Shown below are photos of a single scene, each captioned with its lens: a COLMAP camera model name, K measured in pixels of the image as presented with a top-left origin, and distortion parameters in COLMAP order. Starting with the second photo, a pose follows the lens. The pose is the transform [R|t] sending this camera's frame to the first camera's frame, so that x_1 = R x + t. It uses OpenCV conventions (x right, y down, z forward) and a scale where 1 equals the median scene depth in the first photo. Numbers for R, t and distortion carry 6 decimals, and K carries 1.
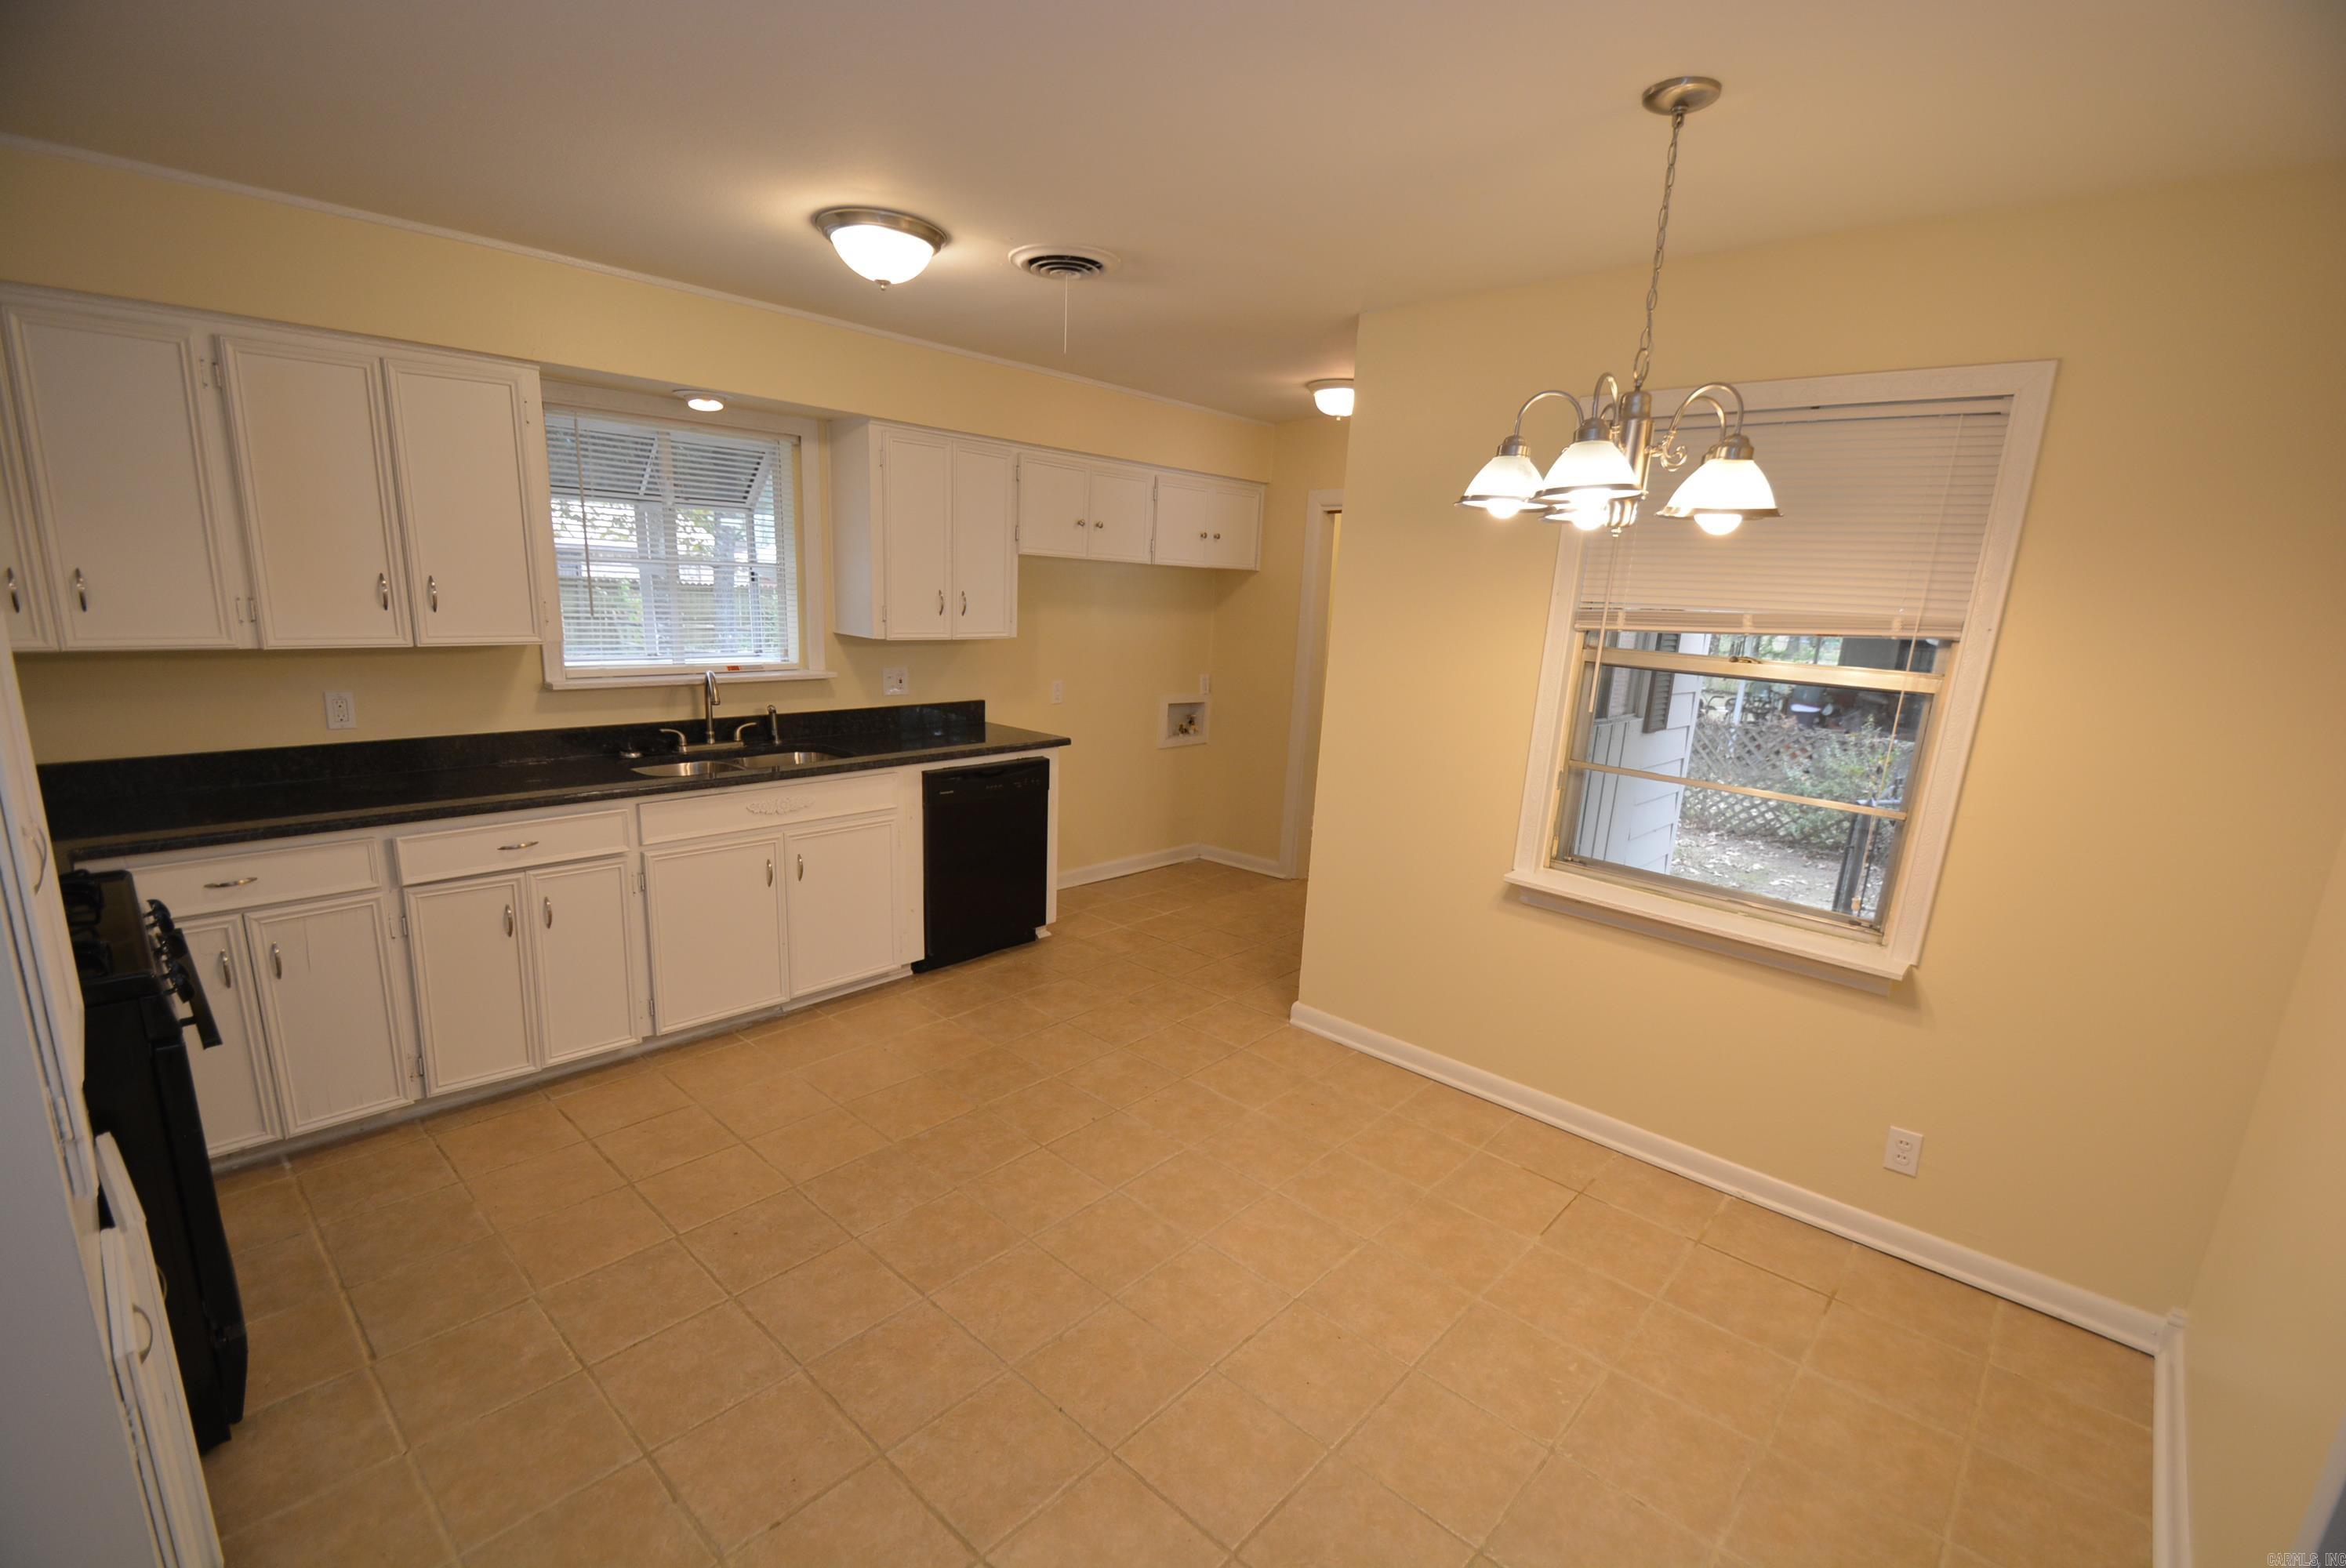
lens RADIAL K [[1032.6, 0, 1172.5], [0, 1032.6, 828.2], [0, 0, 1]] dist [0.013601, -0.015987]
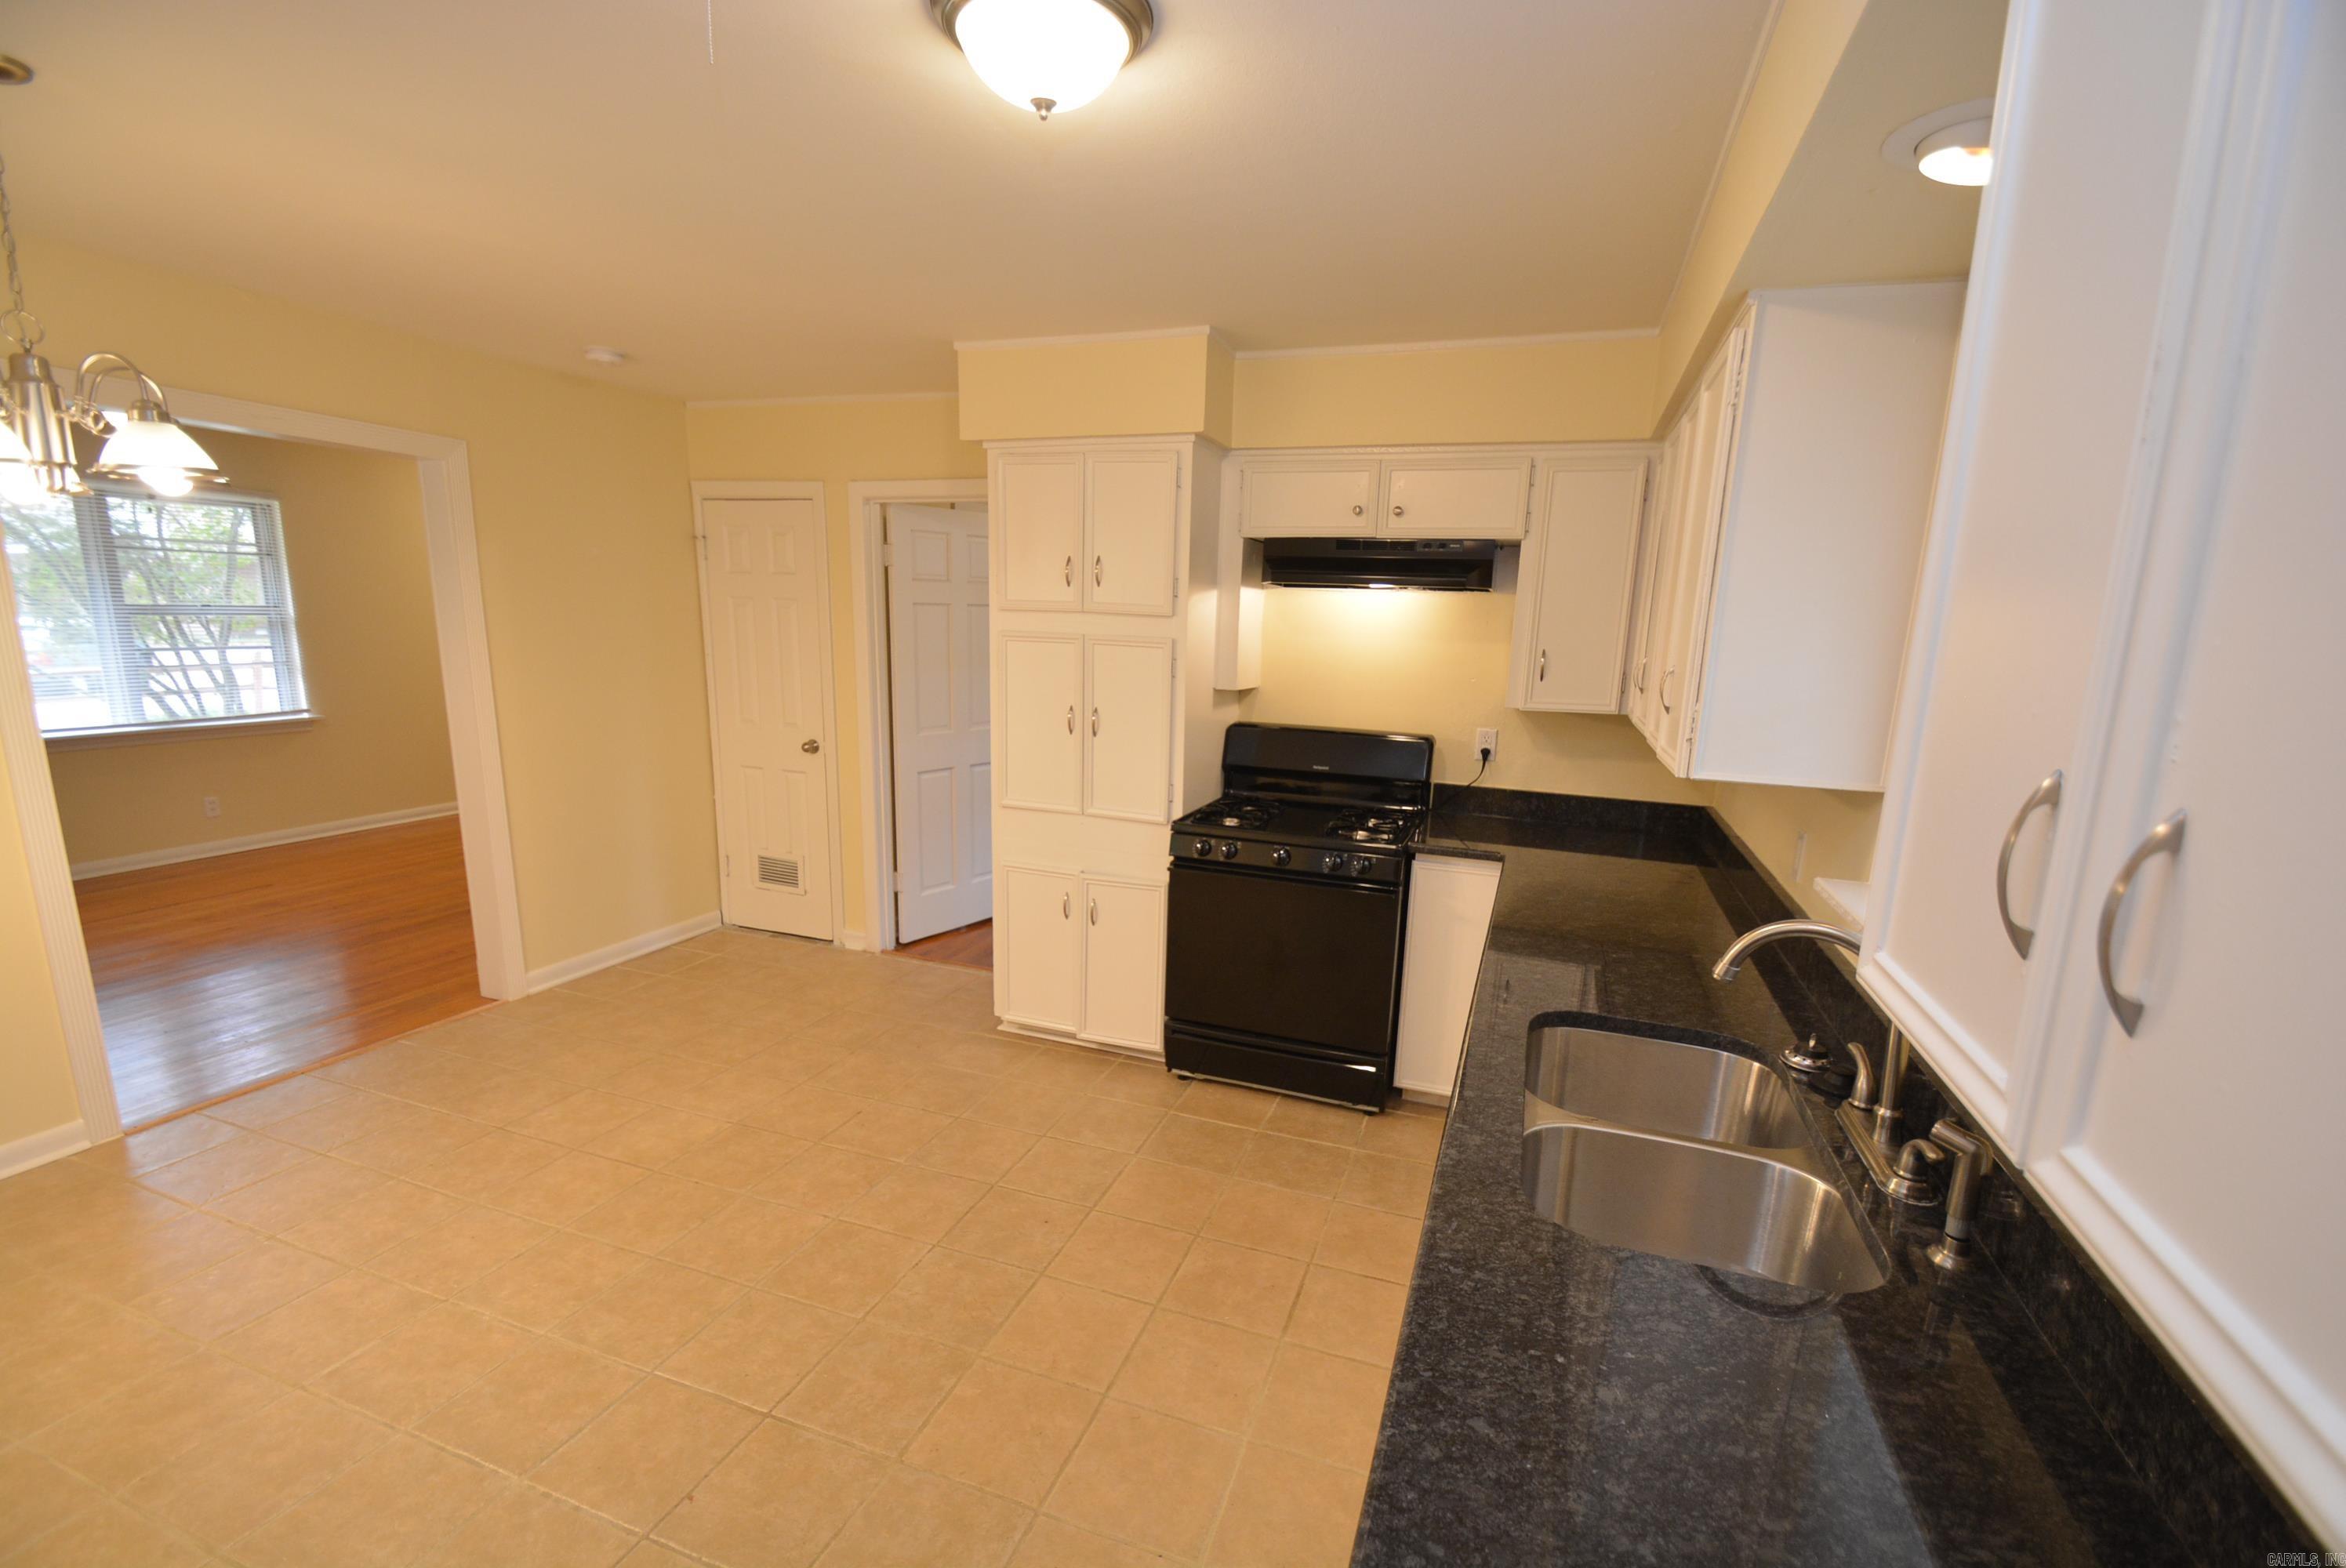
lens RADIAL K [[1032.6, 0, 1172.5], [0, 1032.6, 828.2], [0, 0, 1]] dist [0.013601, -0.015987]
pose [[-0.917906, 0.007673, -0.396723, -0.115681], [-0.163741, 0.903391, 0.396325, -0.408782], [0.361437, 0.428749, -0.827972, 1.697496]]
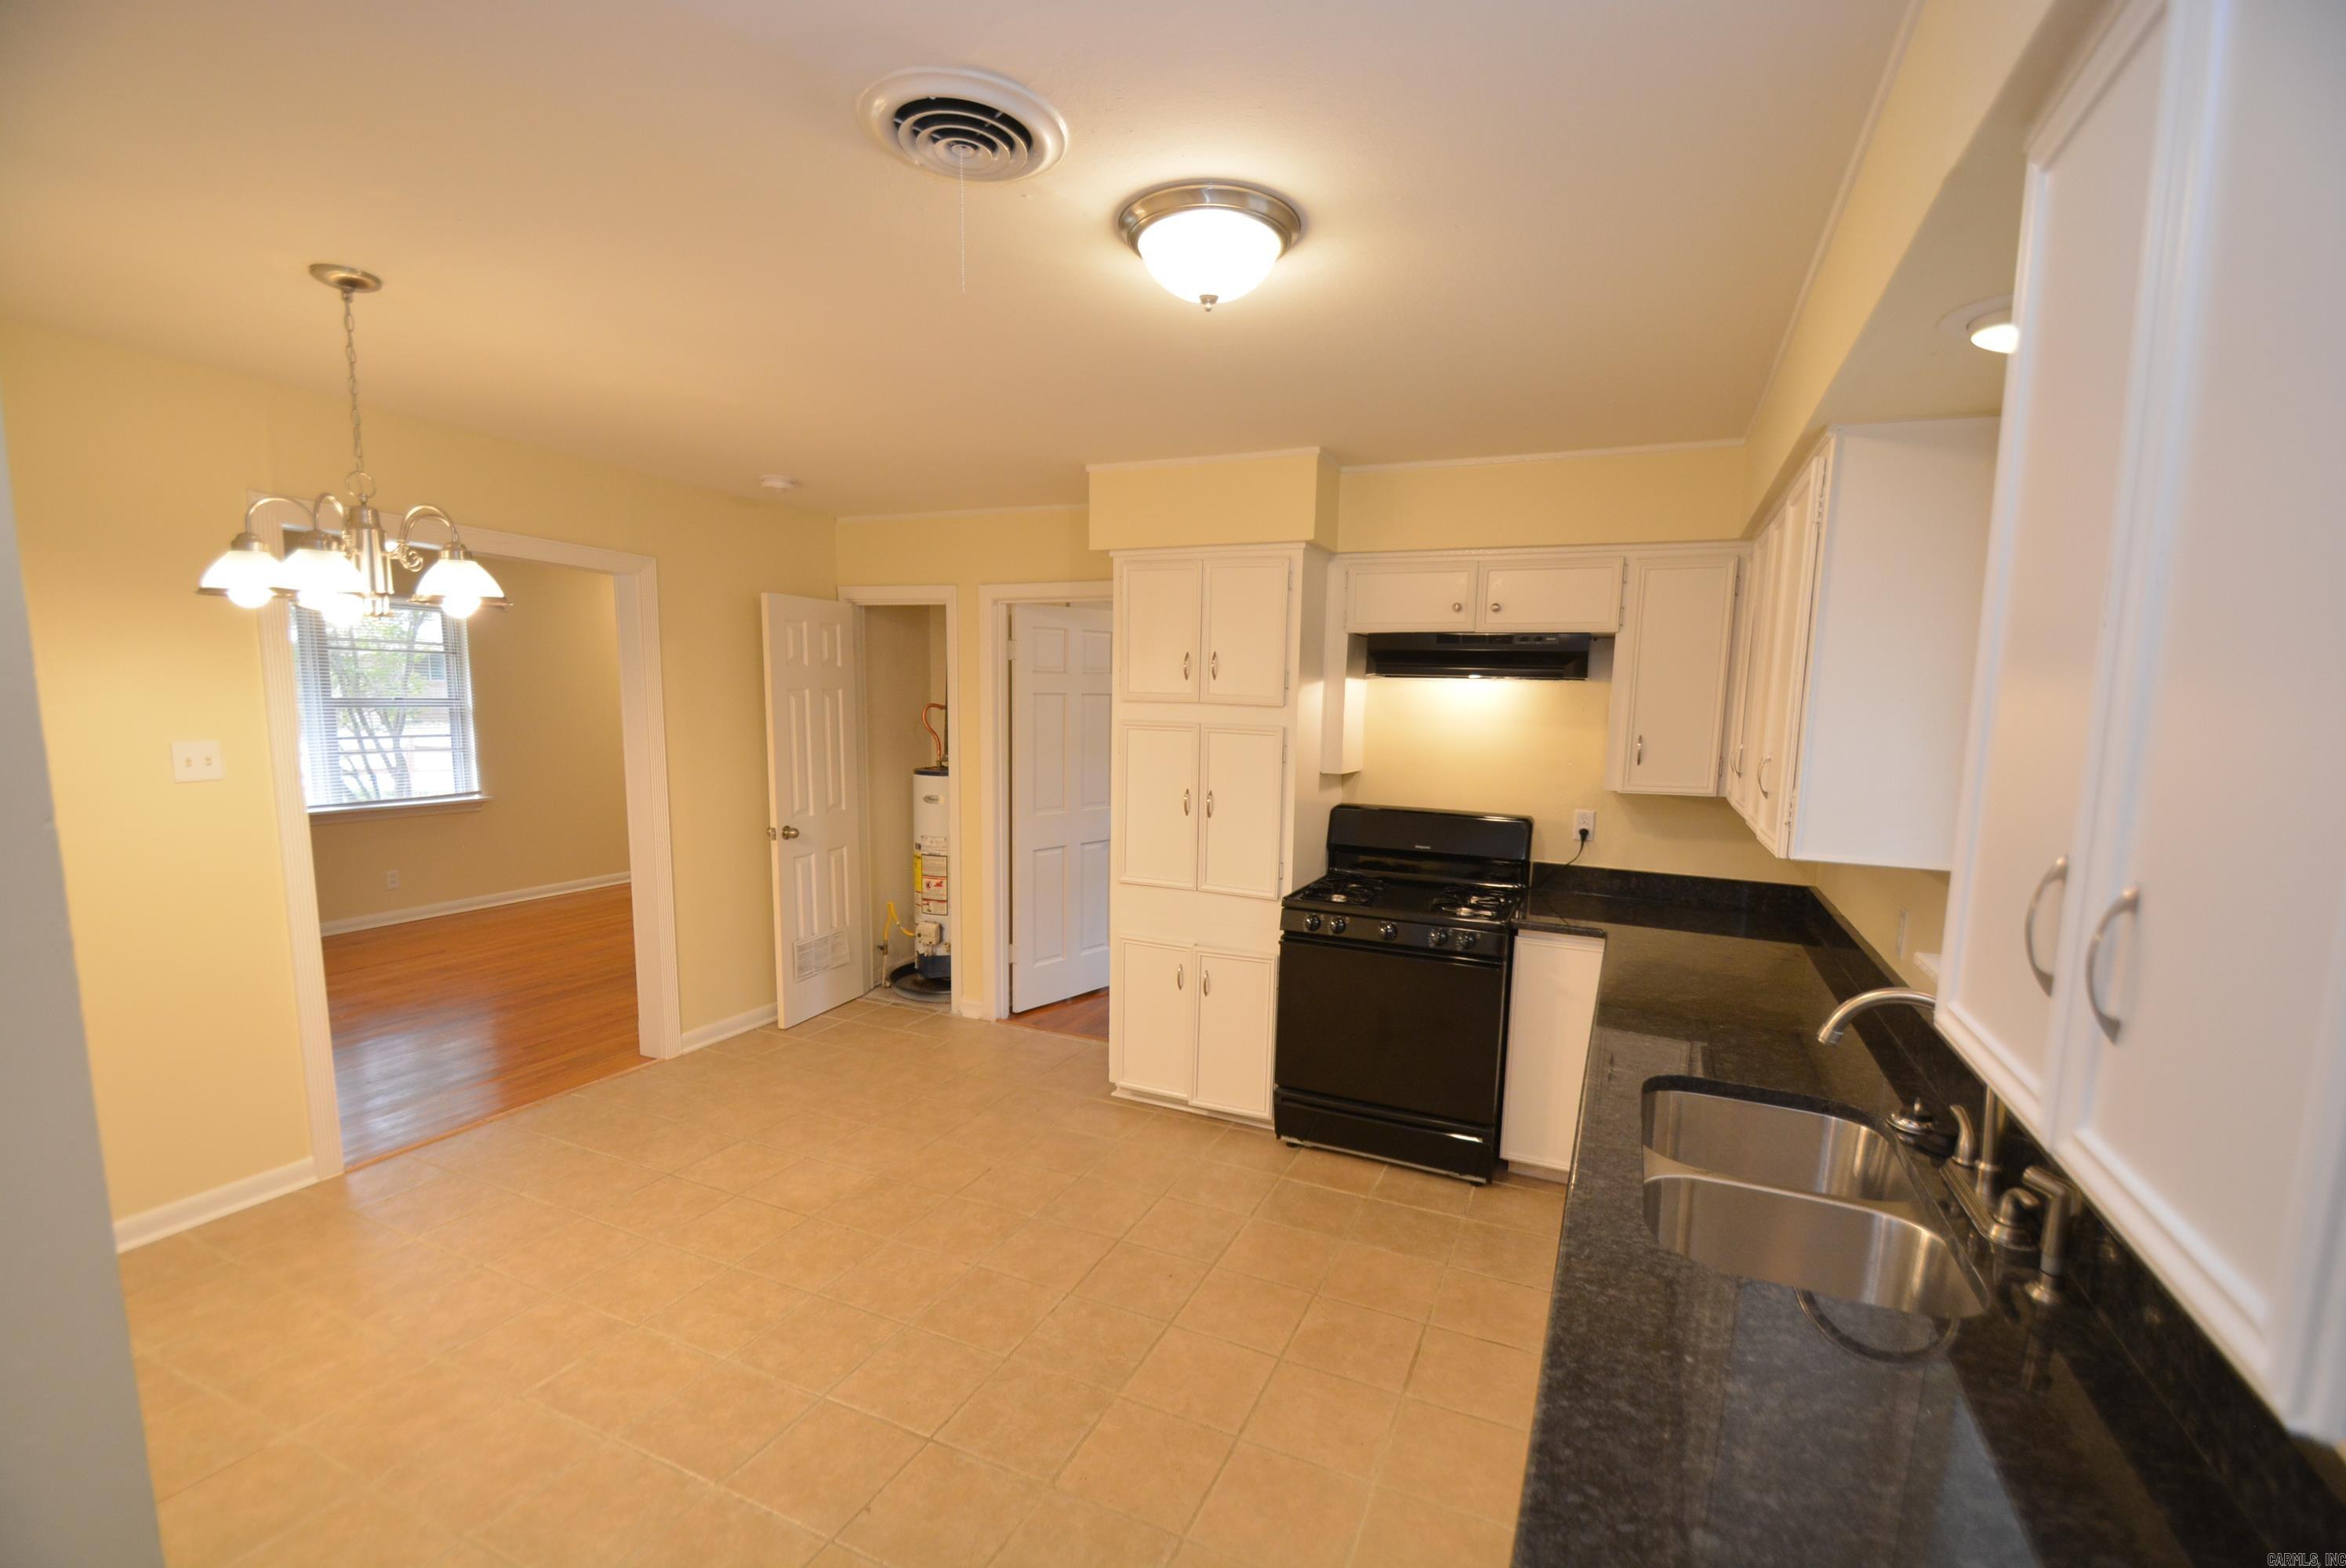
lens RADIAL K [[1032.6, 0, 1172.5], [0, 1032.6, 828.2], [0, 0, 1]] dist [0.013601, -0.015987]
pose [[-0.945452, -0.022972, -0.324950, -0.042144], [-0.139151, 0.930406, 0.339090, -0.433919], [0.294546, 0.365811, -0.882851, 1.757031]]
